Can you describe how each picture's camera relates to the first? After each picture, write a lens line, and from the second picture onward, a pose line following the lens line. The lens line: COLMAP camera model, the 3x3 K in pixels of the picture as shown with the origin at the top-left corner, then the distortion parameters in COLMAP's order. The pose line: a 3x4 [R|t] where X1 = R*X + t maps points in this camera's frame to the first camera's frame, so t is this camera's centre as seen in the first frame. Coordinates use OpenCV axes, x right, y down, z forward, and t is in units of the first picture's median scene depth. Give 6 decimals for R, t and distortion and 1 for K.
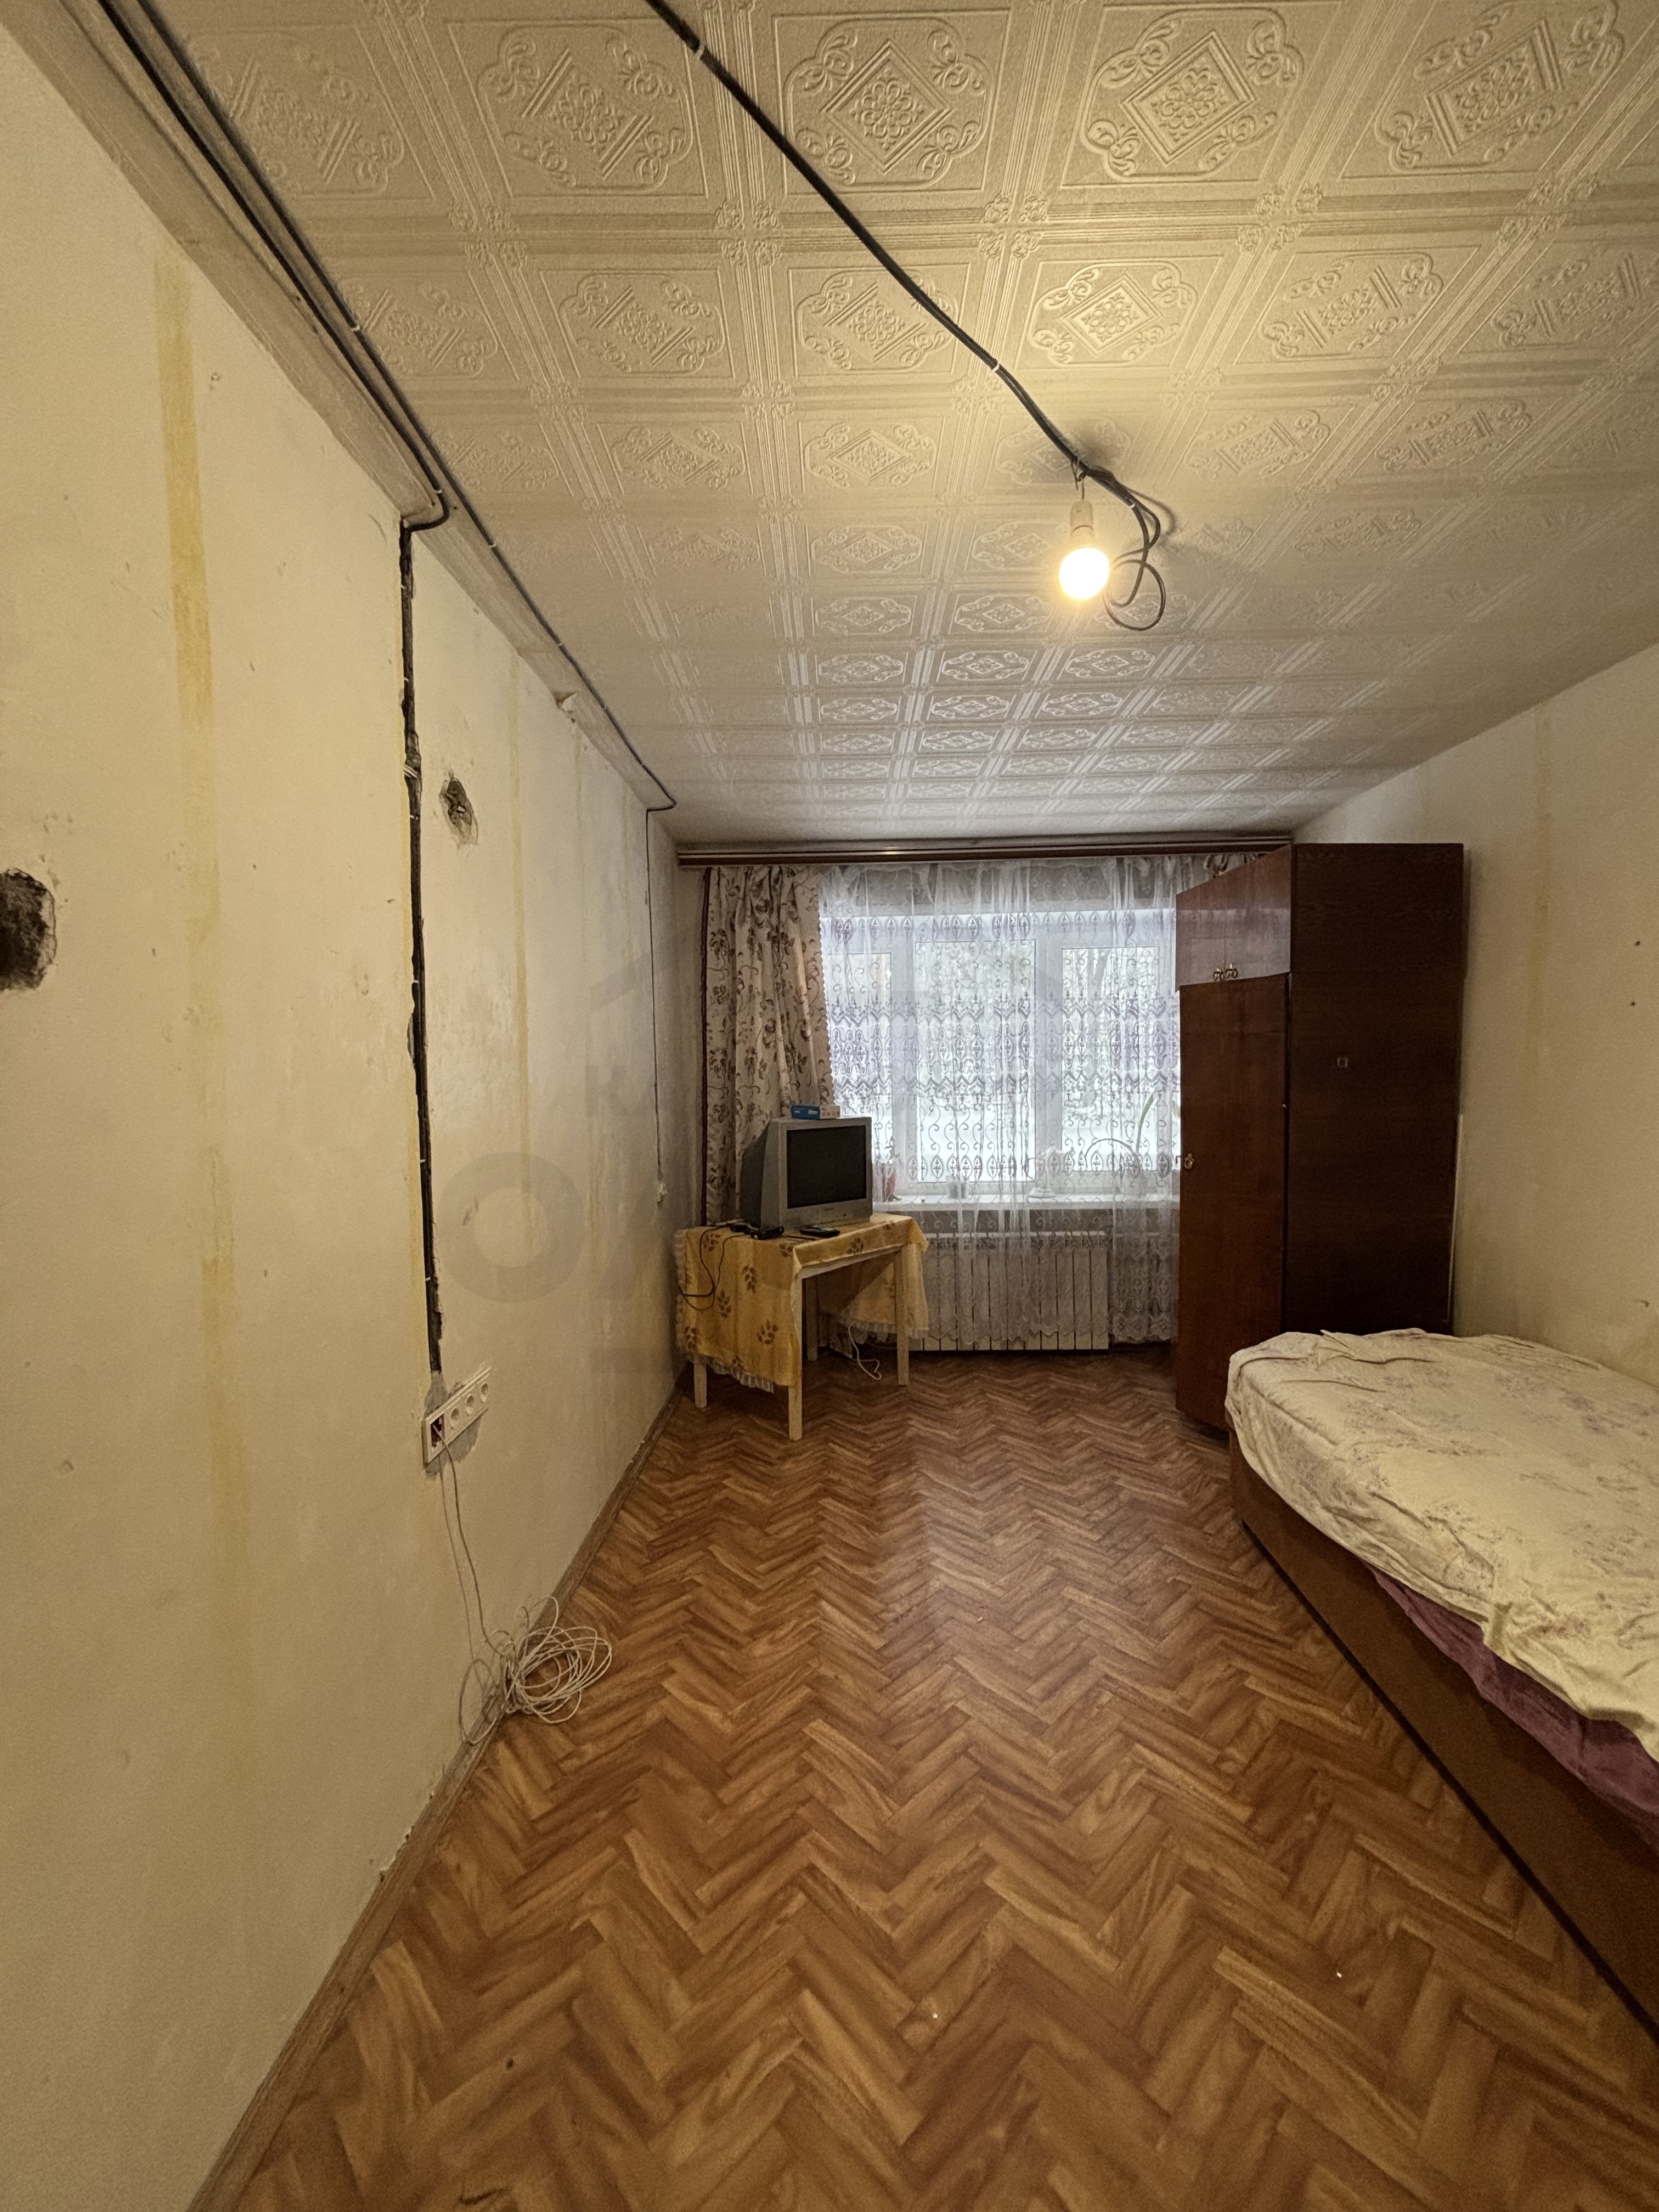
lens RADIAL K [[894.7, 0, 834.1], [0, 894.7, 1100.0], [0, 0, 1]] dist [0.002539, 0.000225]
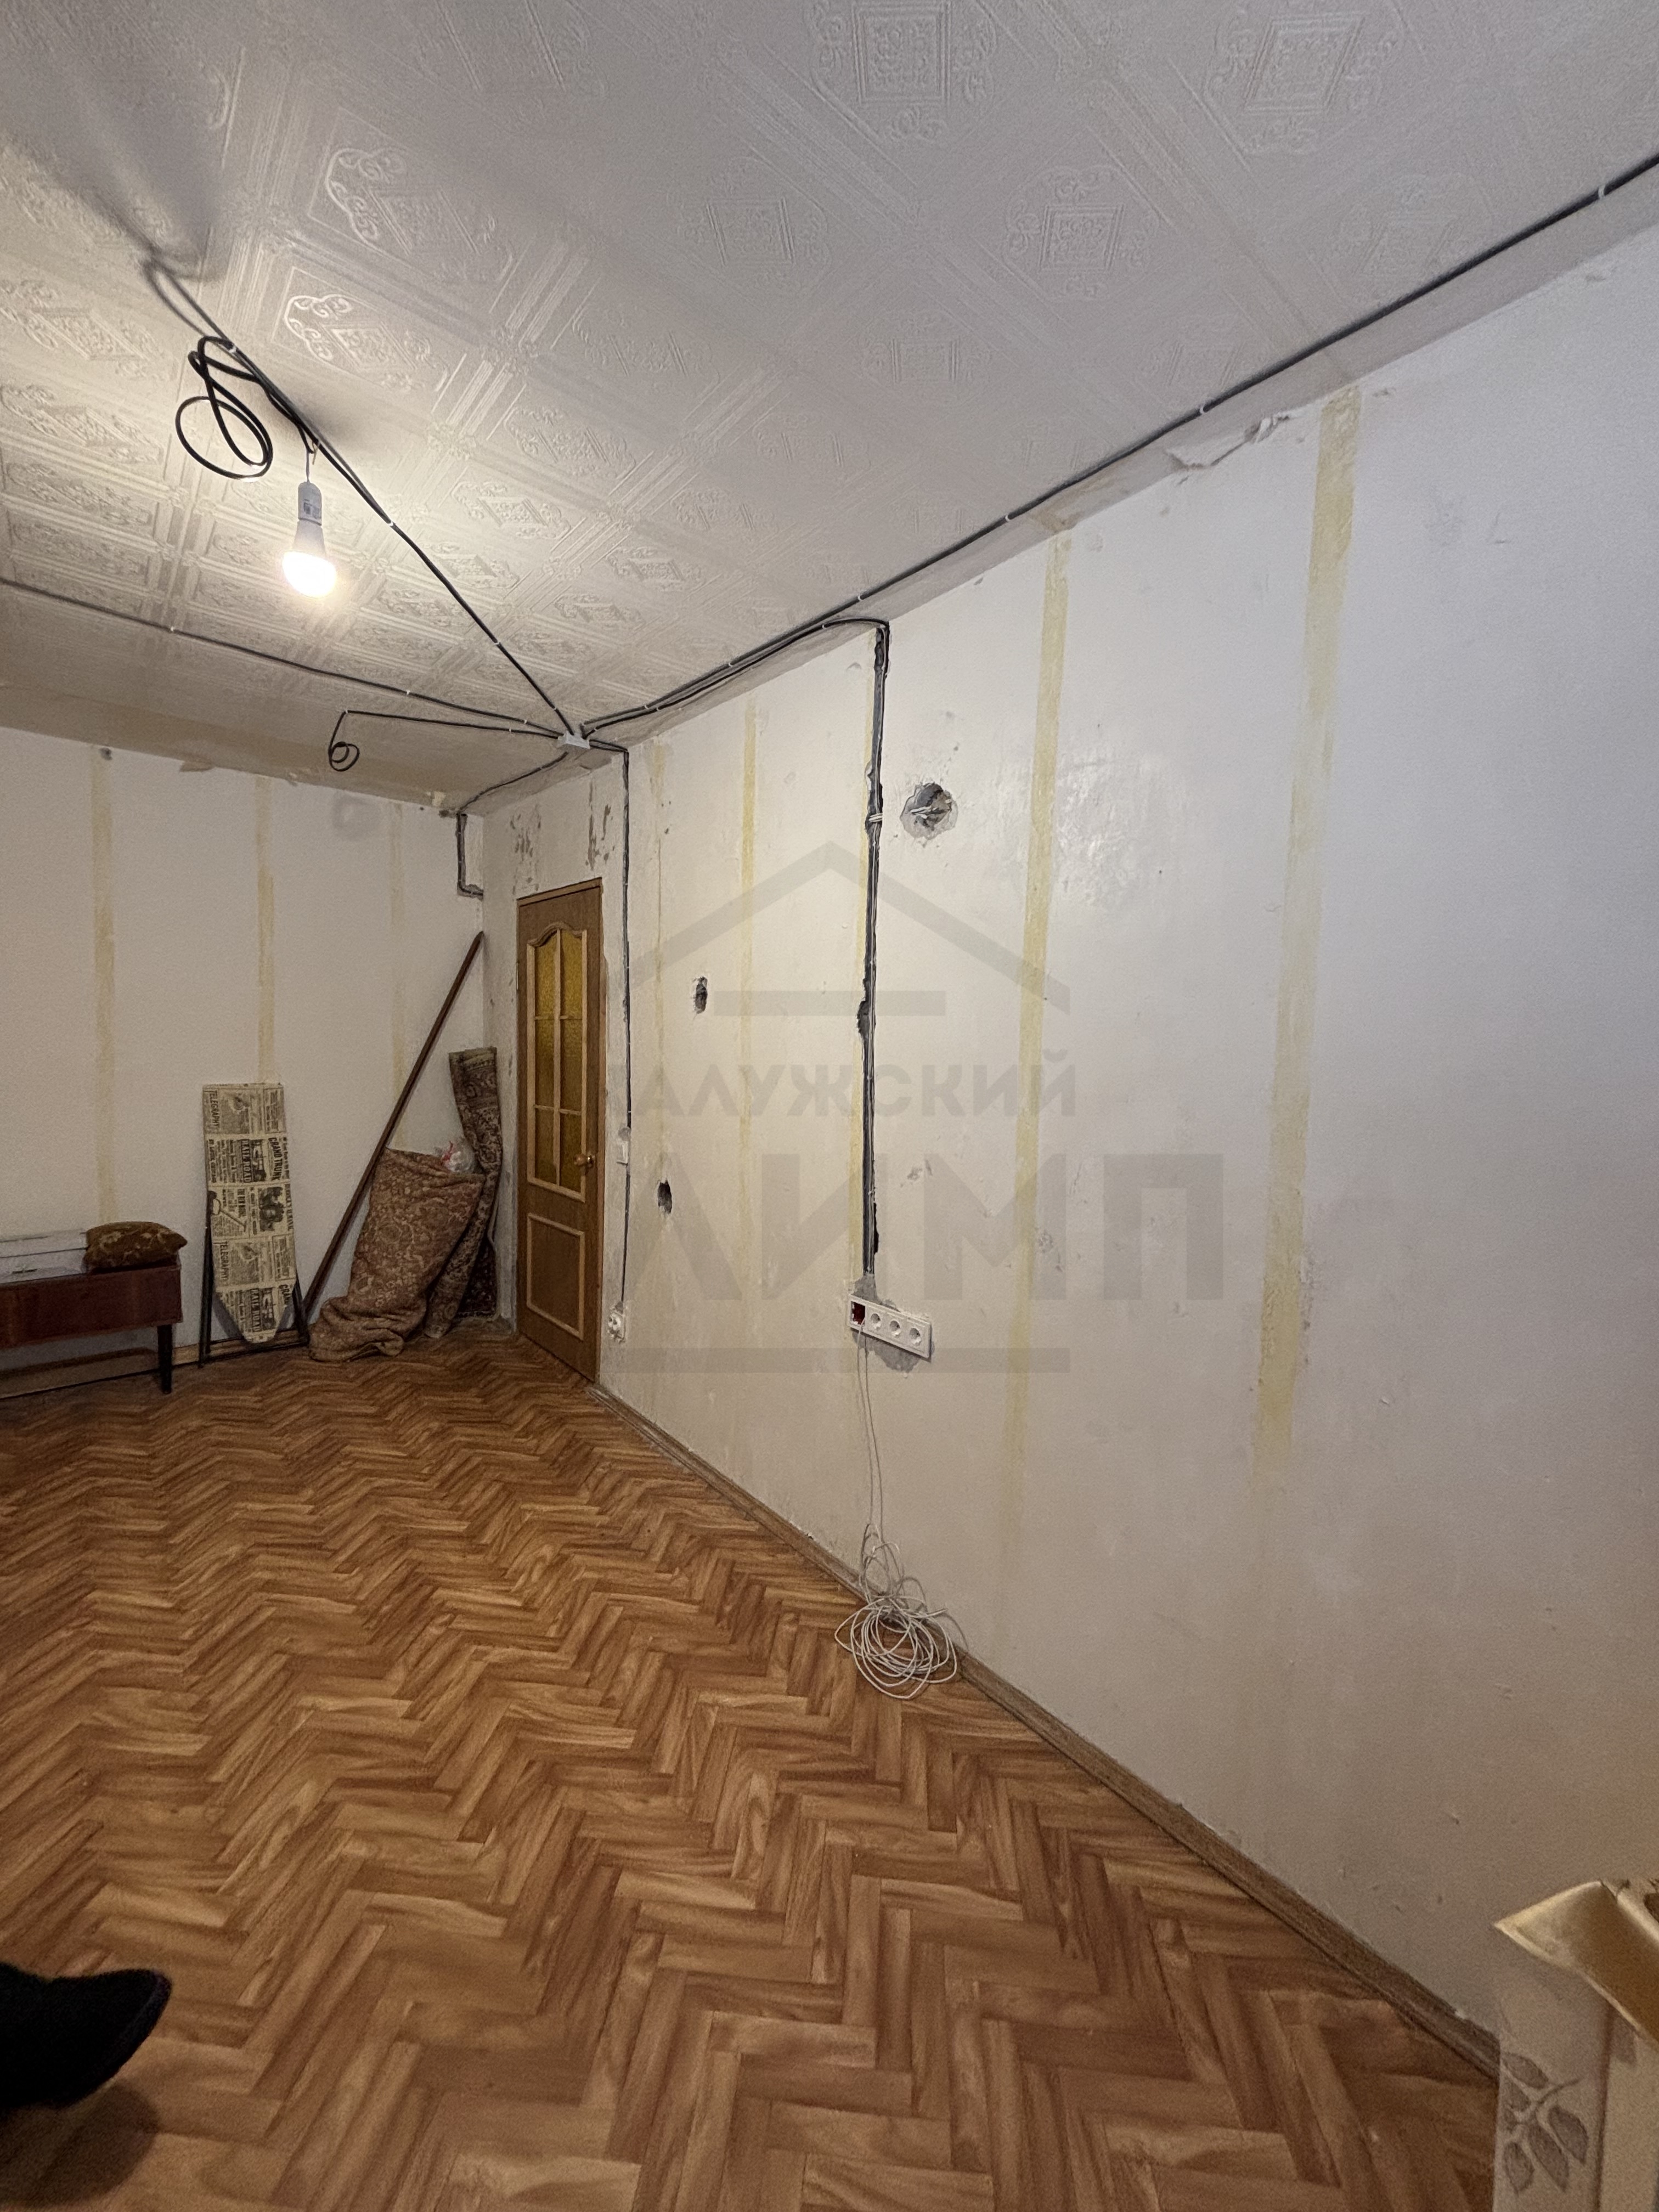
lens RADIAL K [[894.7, 0, 833.4], [0, 894.7, 1111.2], [0, 0, 1]] dist [0.002539, 0.000225]
pose [[-0.754122, 0.019271, -0.656451, 0.457698], [-0.053524, 0.994441, 0.090681, -0.057211], [0.654549, 0.103521, -0.748898, 1.941816]]
